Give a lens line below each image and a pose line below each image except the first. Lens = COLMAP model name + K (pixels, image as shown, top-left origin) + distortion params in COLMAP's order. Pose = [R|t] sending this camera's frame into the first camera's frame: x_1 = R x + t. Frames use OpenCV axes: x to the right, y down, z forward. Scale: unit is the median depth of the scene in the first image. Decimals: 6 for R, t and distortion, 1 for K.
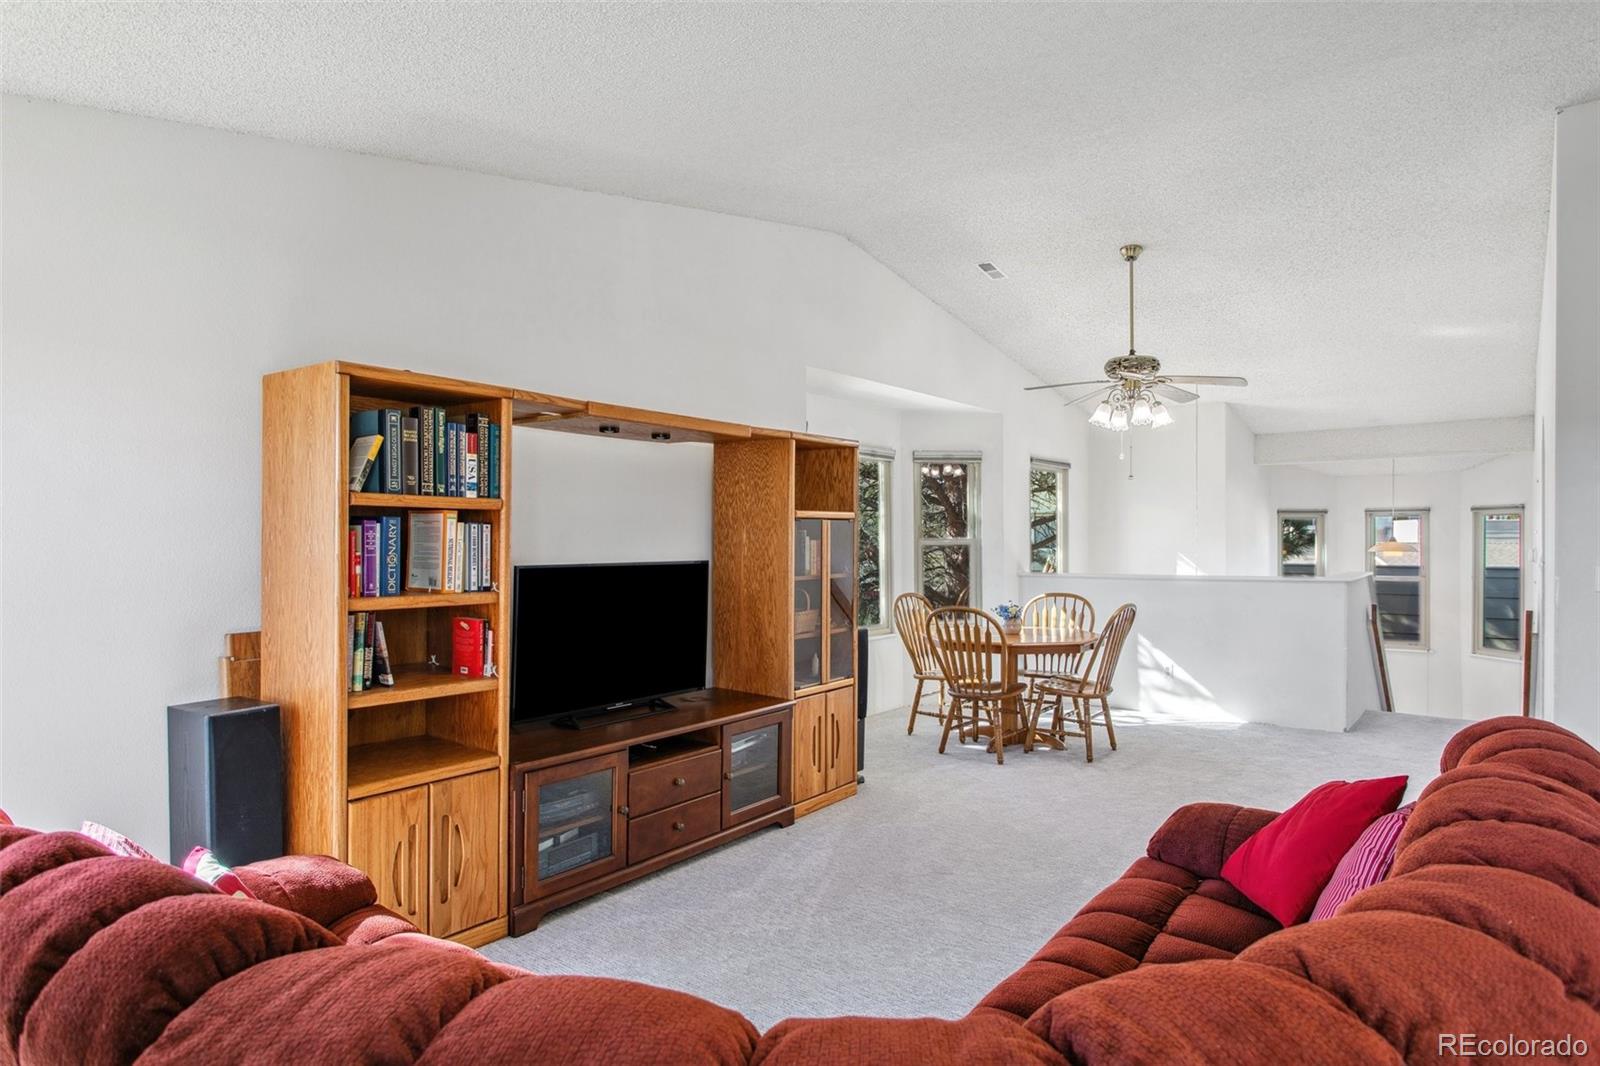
lens RADIAL K [[958.9, 0, 798.9], [0, 958.9, 537.2], [0, 0, 1]] dist [-0.002511, -0.000296]
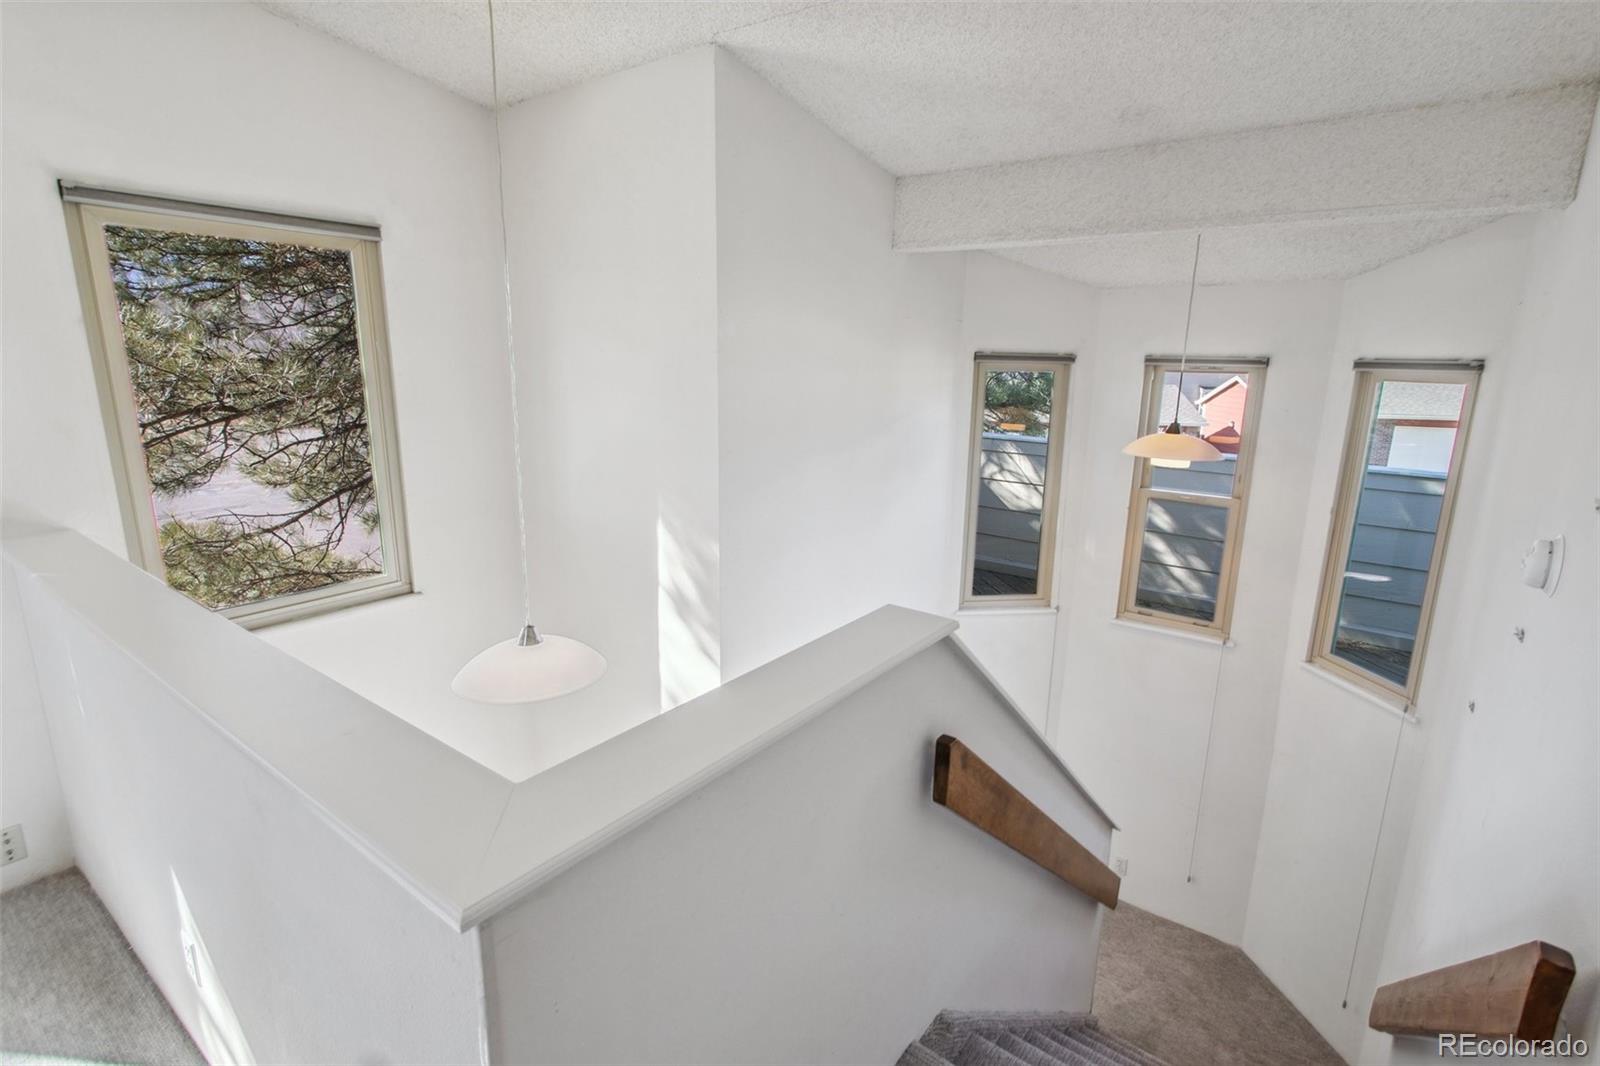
lens RADIAL K [[771.5, 0, 807.0], [0, 771.5, 527.1], [0, 0, 1]] dist [-0.001781, -0.000118]
pose [[0.999643, 0.026002, -0.006080, 0.433593], [-0.024083, 0.976230, 0.215394, -0.025088], [0.011536, -0.215171, 0.976508, 0.605650]]
